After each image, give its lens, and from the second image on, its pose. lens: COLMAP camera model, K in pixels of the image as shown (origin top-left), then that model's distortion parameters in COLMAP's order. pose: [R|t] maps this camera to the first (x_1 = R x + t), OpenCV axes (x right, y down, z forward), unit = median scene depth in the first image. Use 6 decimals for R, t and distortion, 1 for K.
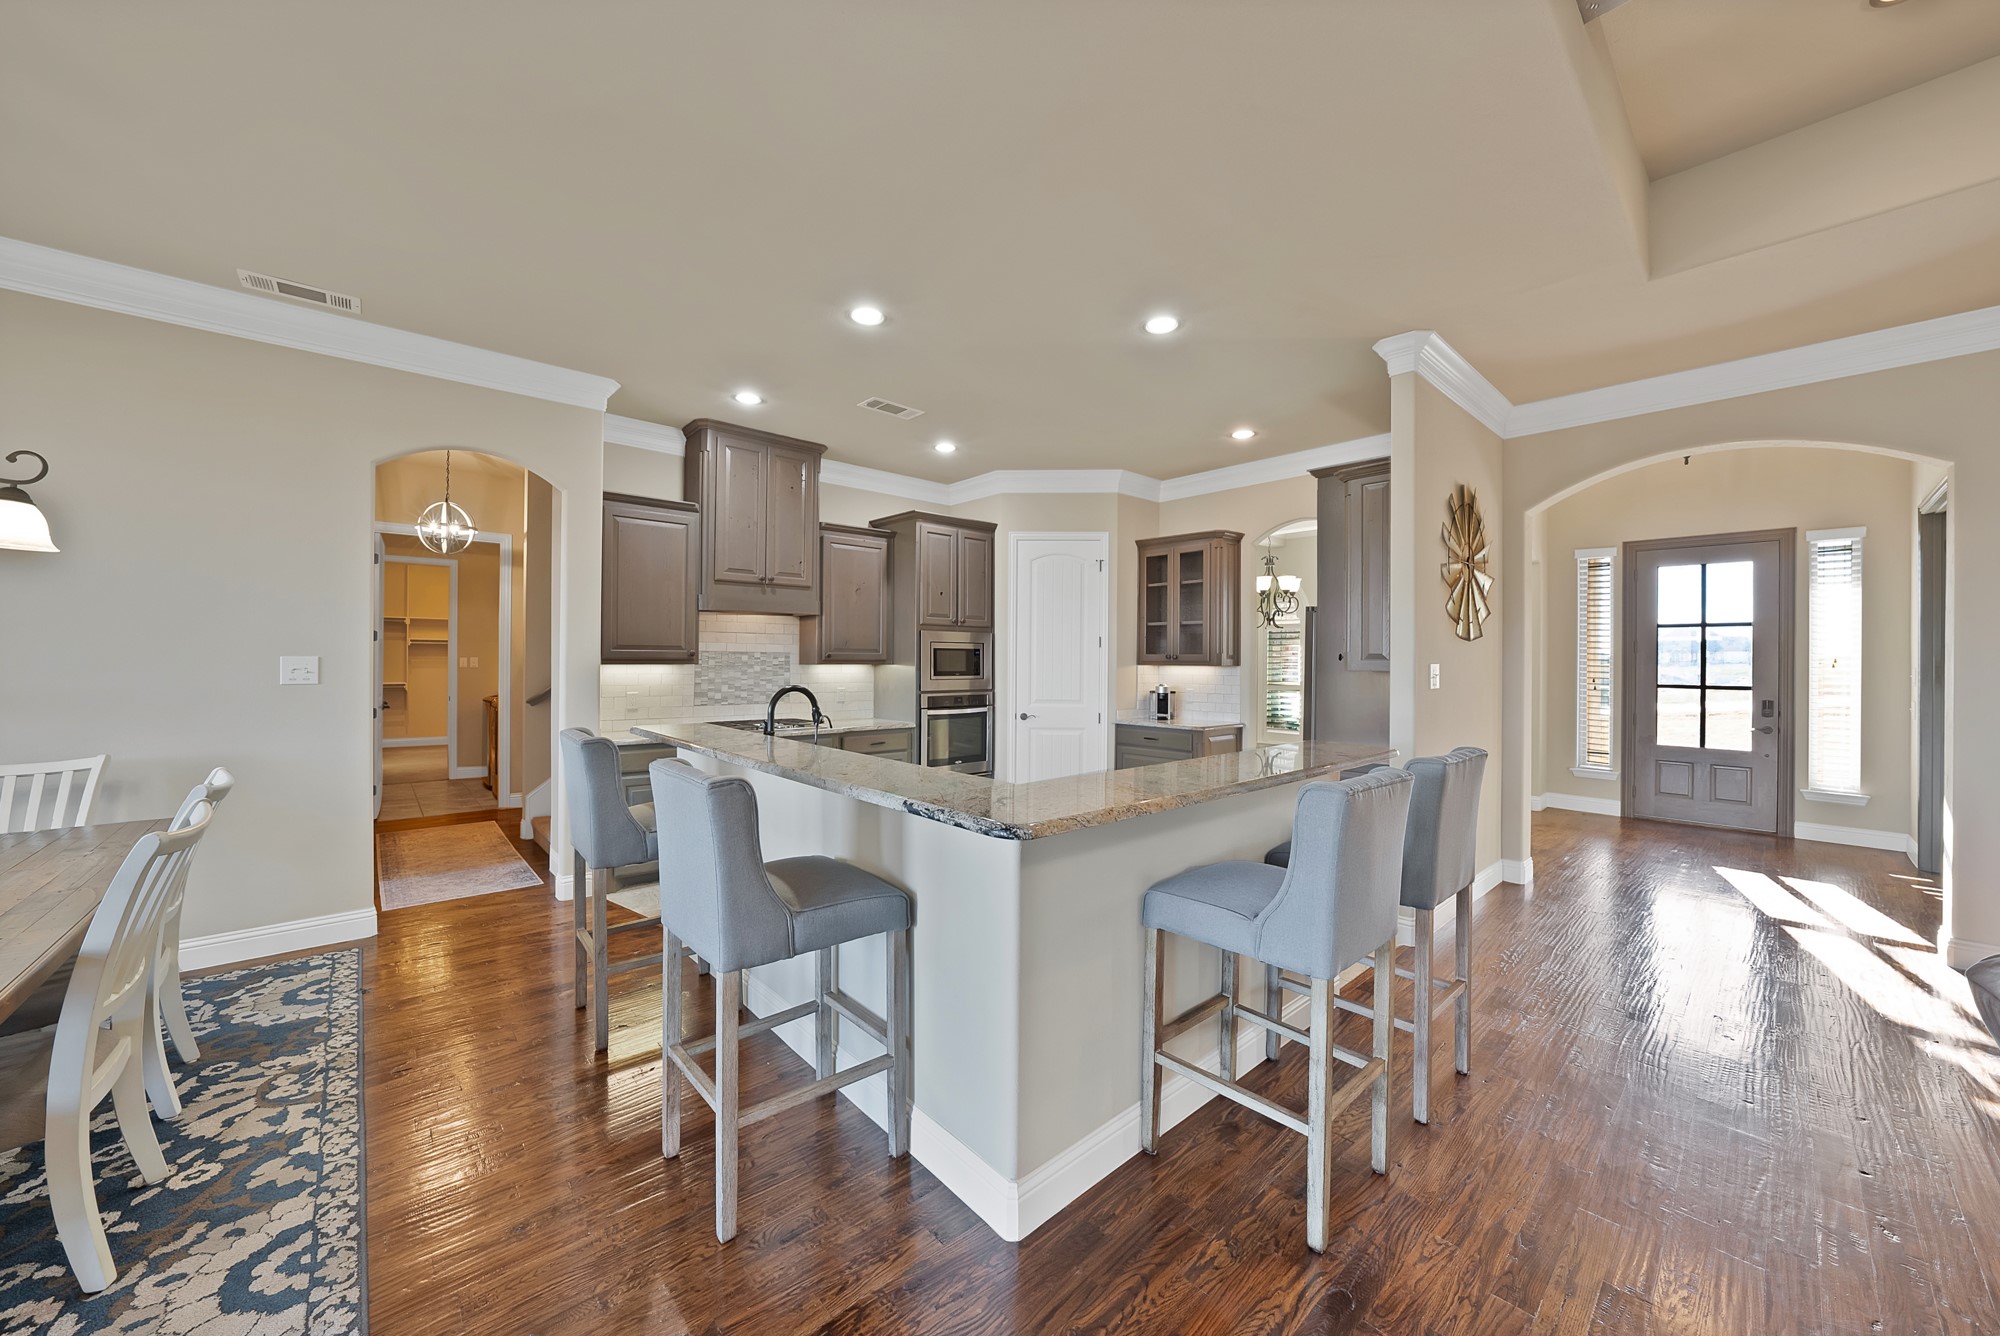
lens RADIAL K [[722.3, 0, 989.0], [0, 722.3, 662.9], [0, 0, 1]] dist [-0.017739, 0.002225]
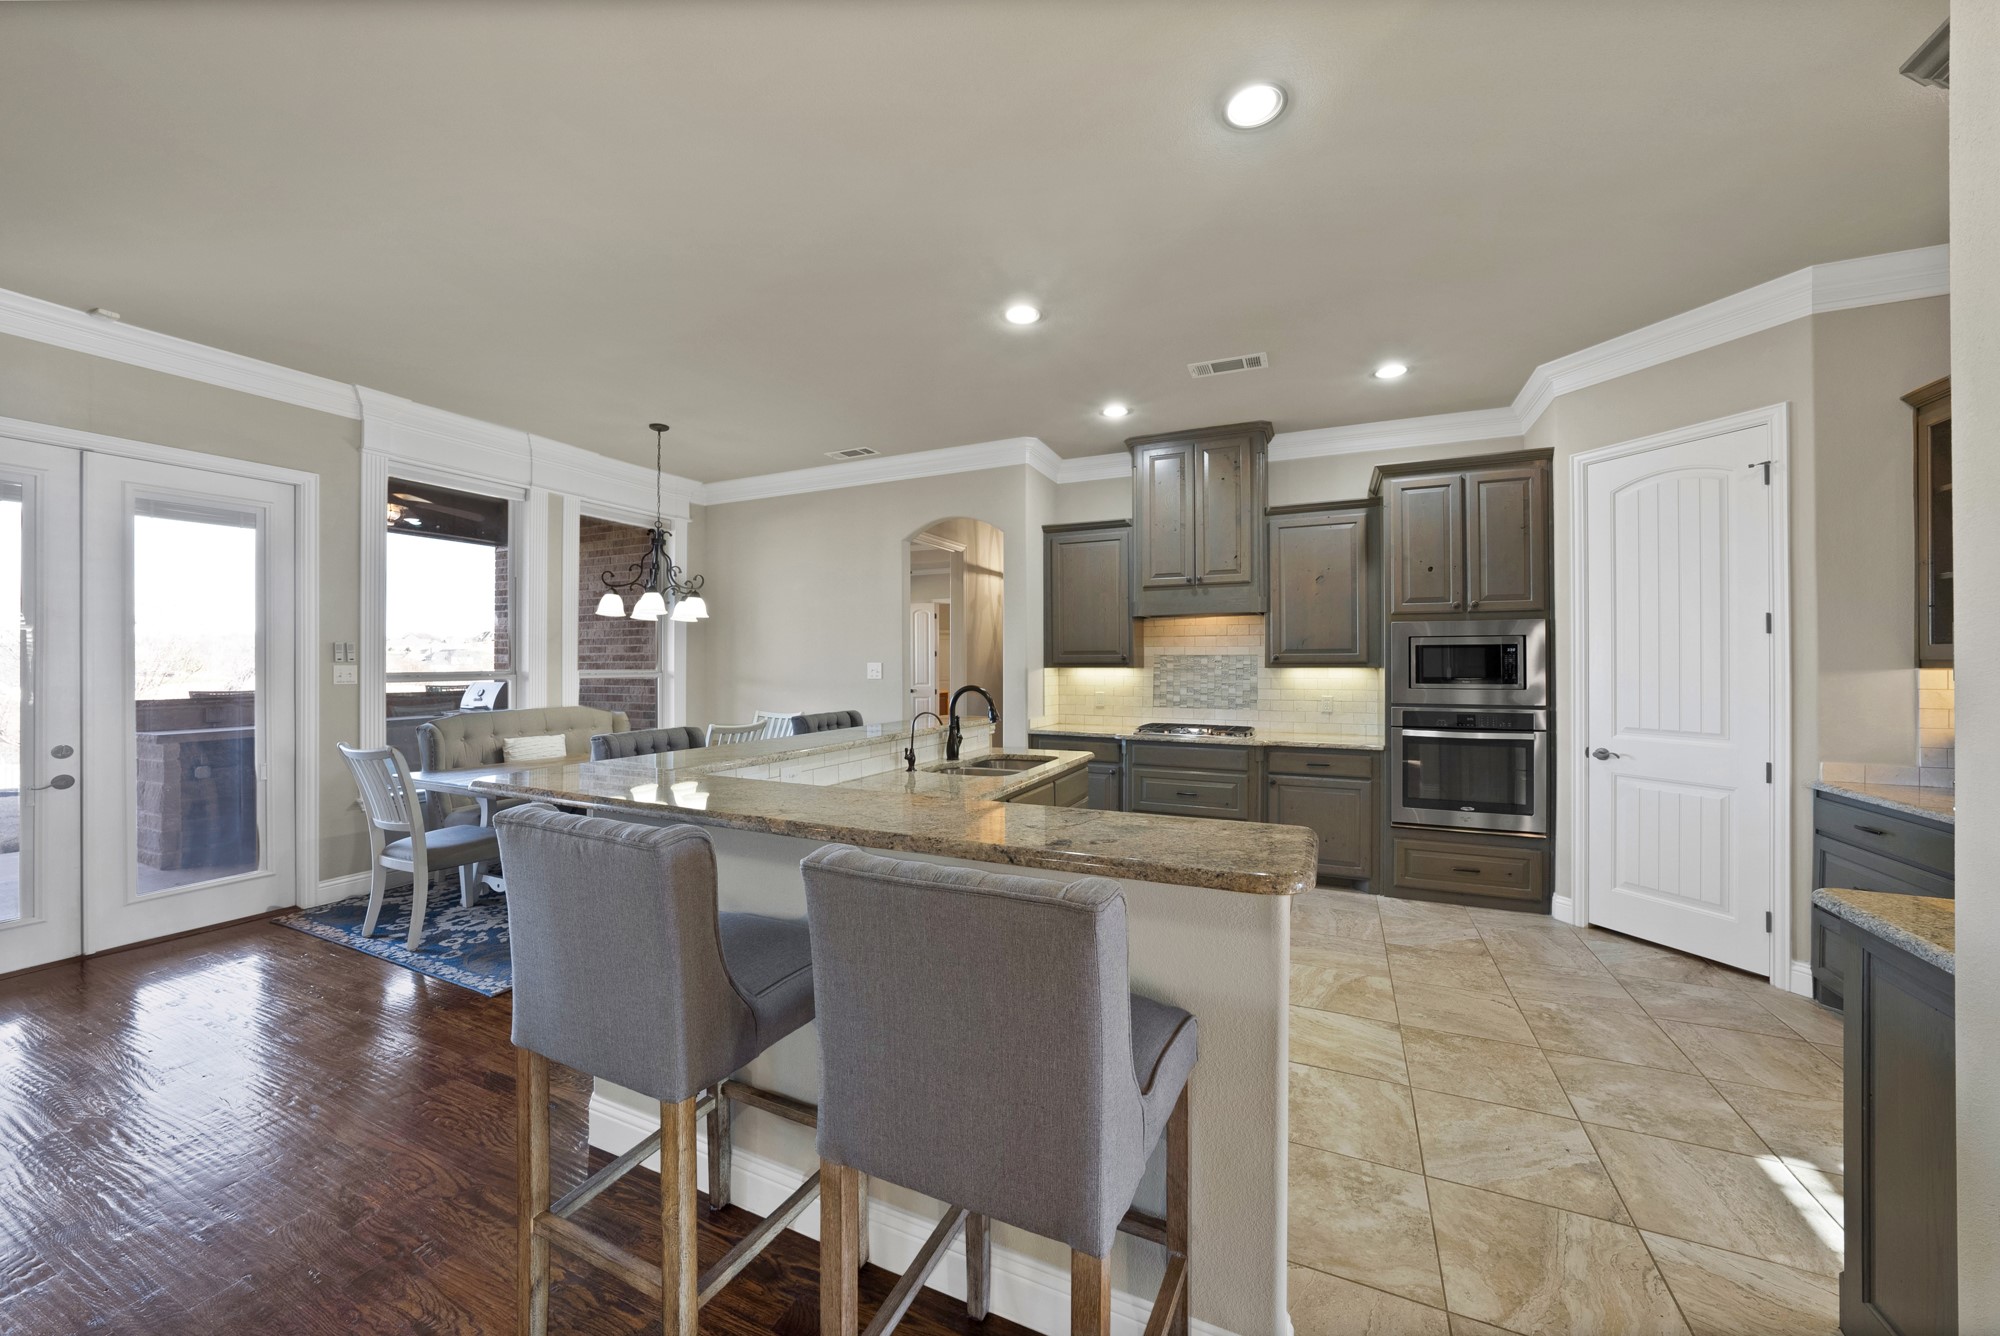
lens RADIAL K [[722.3, 0, 1004.1], [0, 722.3, 658.6], [0, 0, 1]] dist [-0.017739, 0.002225]
pose [[0.406276, -0.013163, -0.913655, 0.487260], [0.000424, 0.999899, -0.014217, 0.003667], [0.913750, 0.005389, 0.406241, 0.384743]]
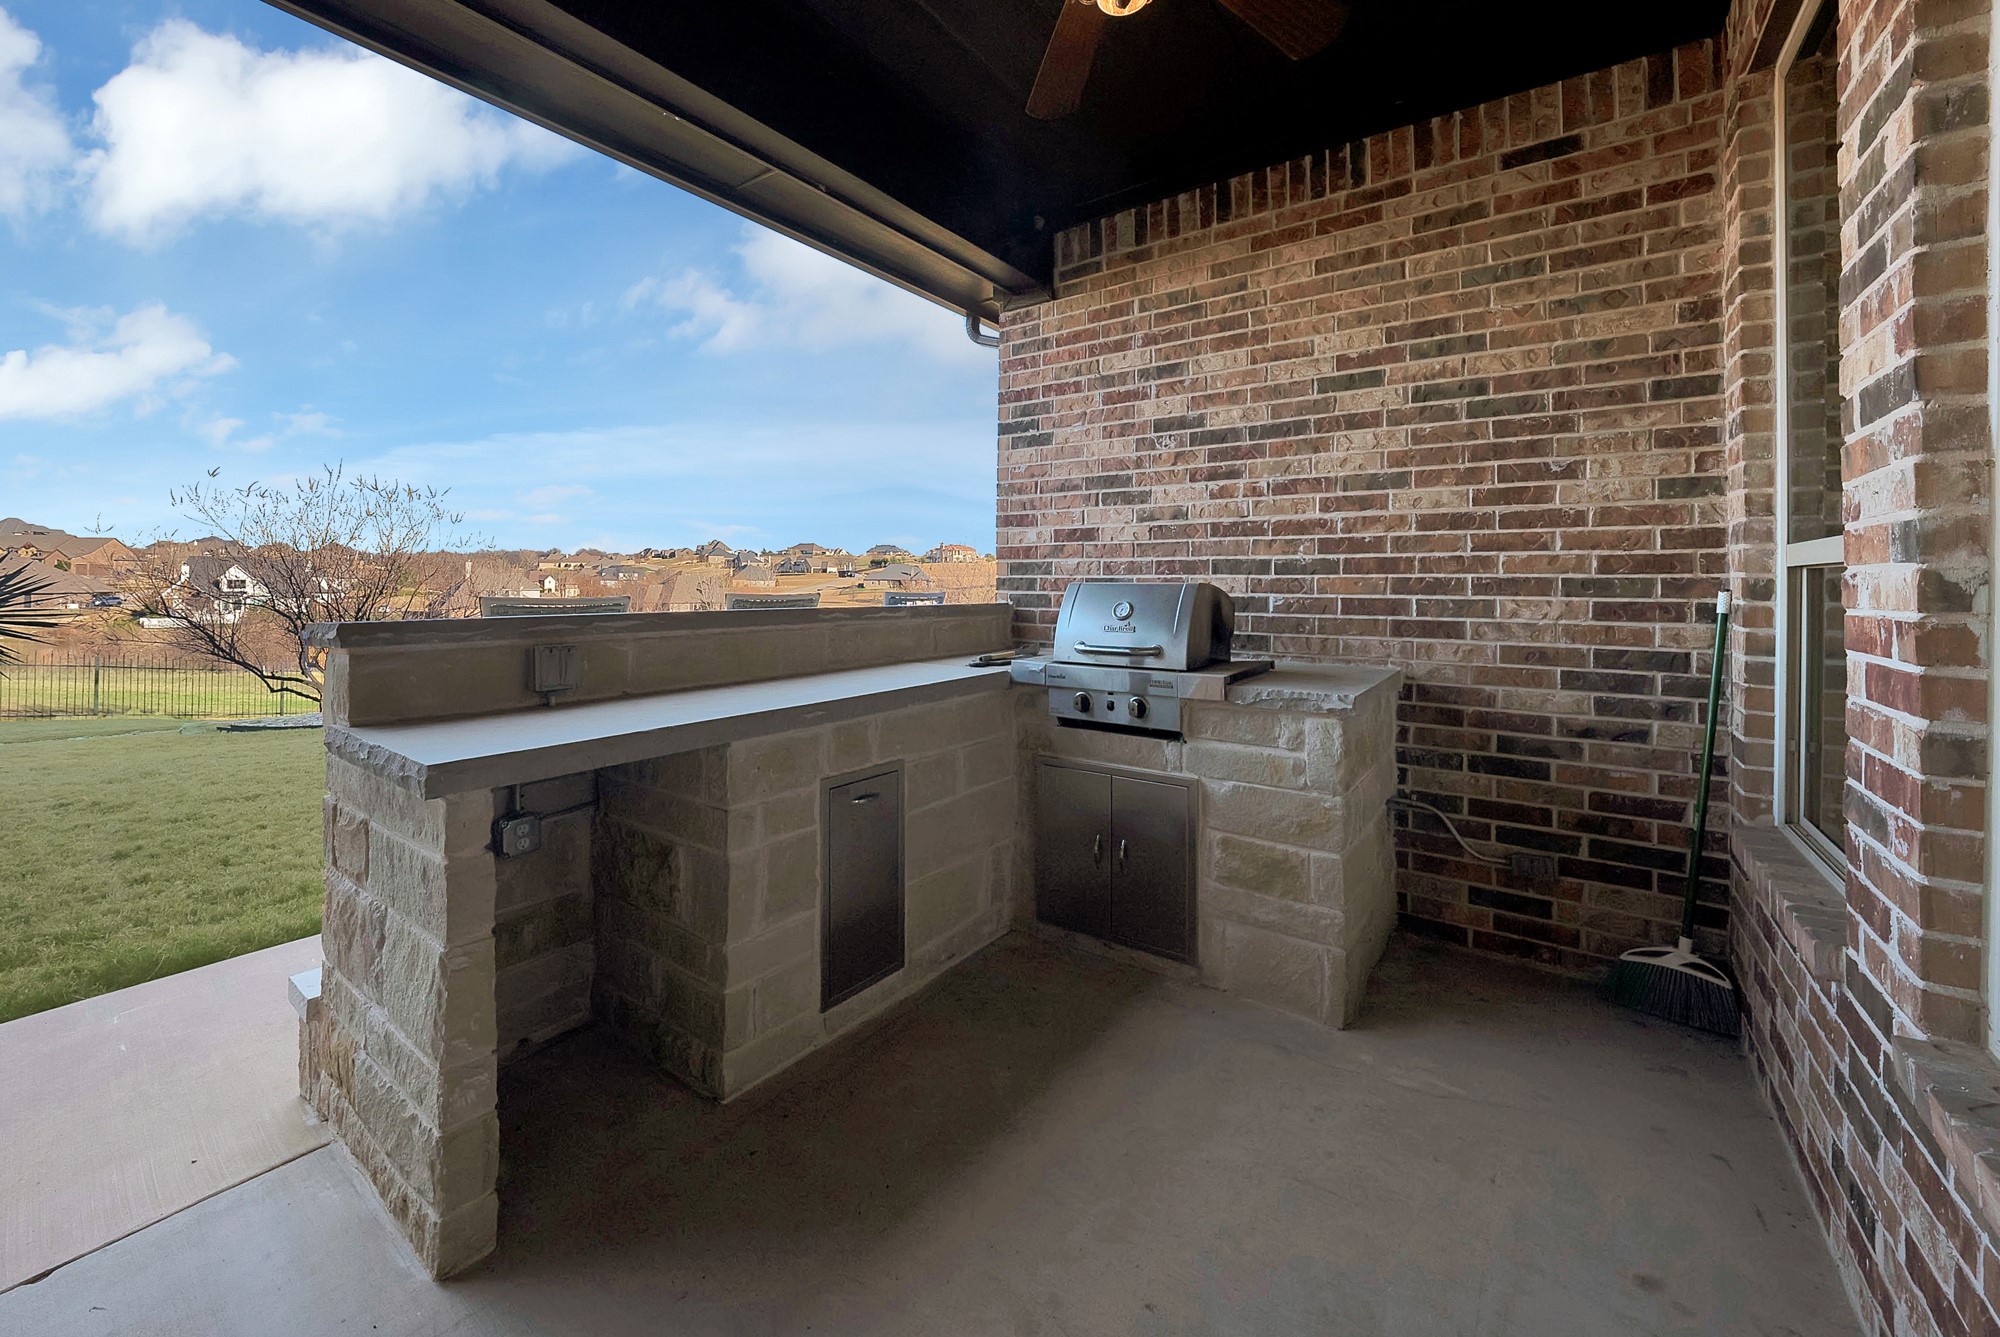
lens RADIAL K [[767.2, 0, 988.1], [0, 767.2, 570.6], [0, 0, 1]] dist [-0.013457, 0.000853]
pose [[0.212515, -0.018142, -0.976989, -0.575796], [-0.004880, 0.999795, -0.019627, 0.029552], [0.977146, 0.008939, 0.212383, -0.152014]]
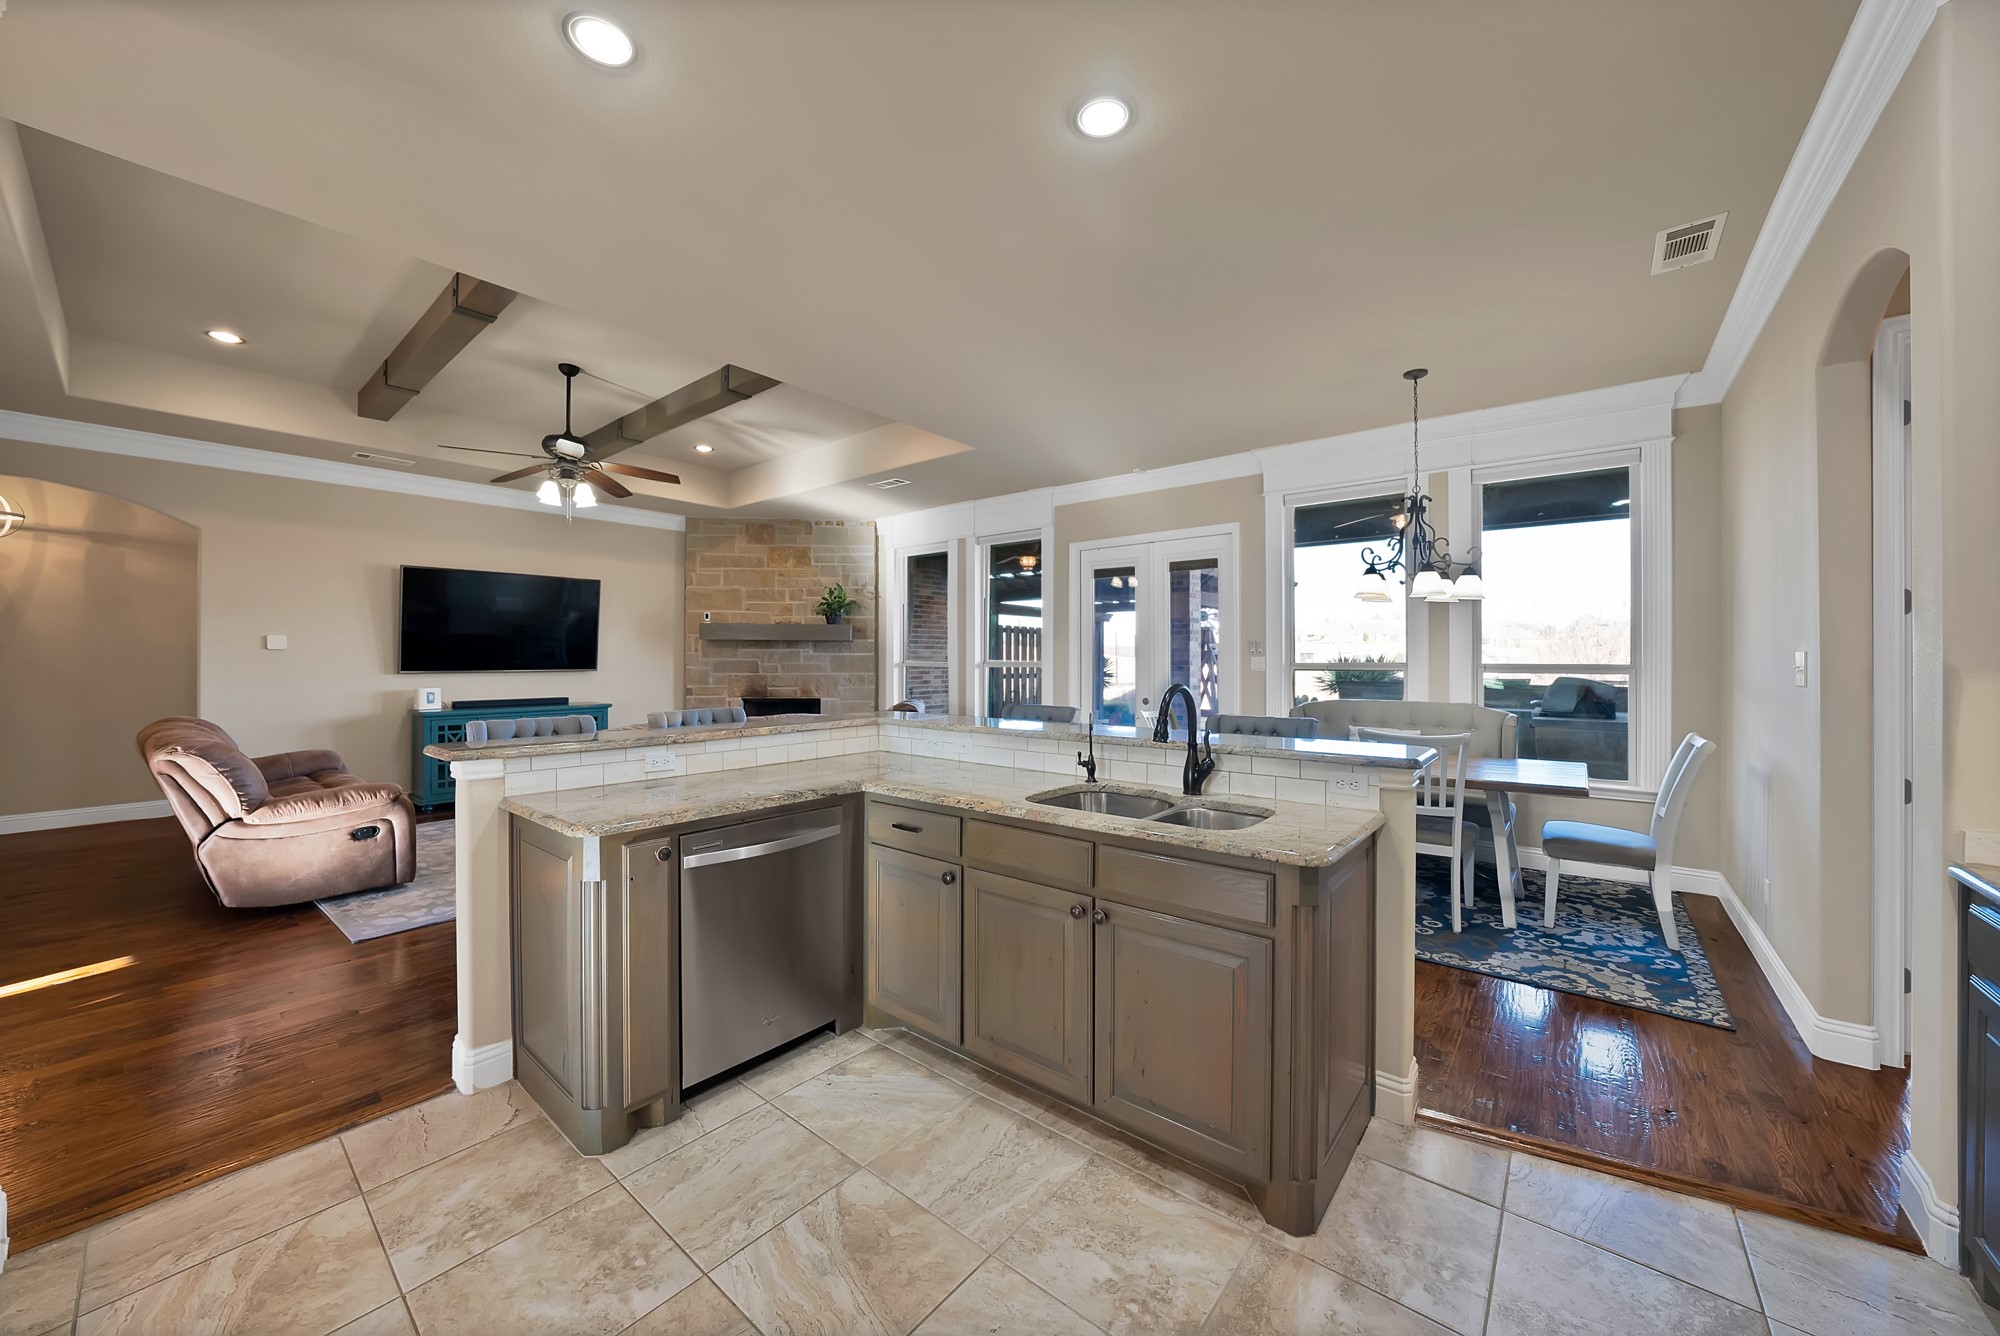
lens RADIAL K [[722.3, 0, 991.3], [0, 722.3, 665.8], [0, 0, 1]] dist [-0.017739, 0.002225]
pose [[-0.989209, -0.005266, -0.146415, 0.016873], [-0.007048, 0.999907, 0.011657, 0.002912], [0.146340, 0.012563, -0.989155, 1.088346]]
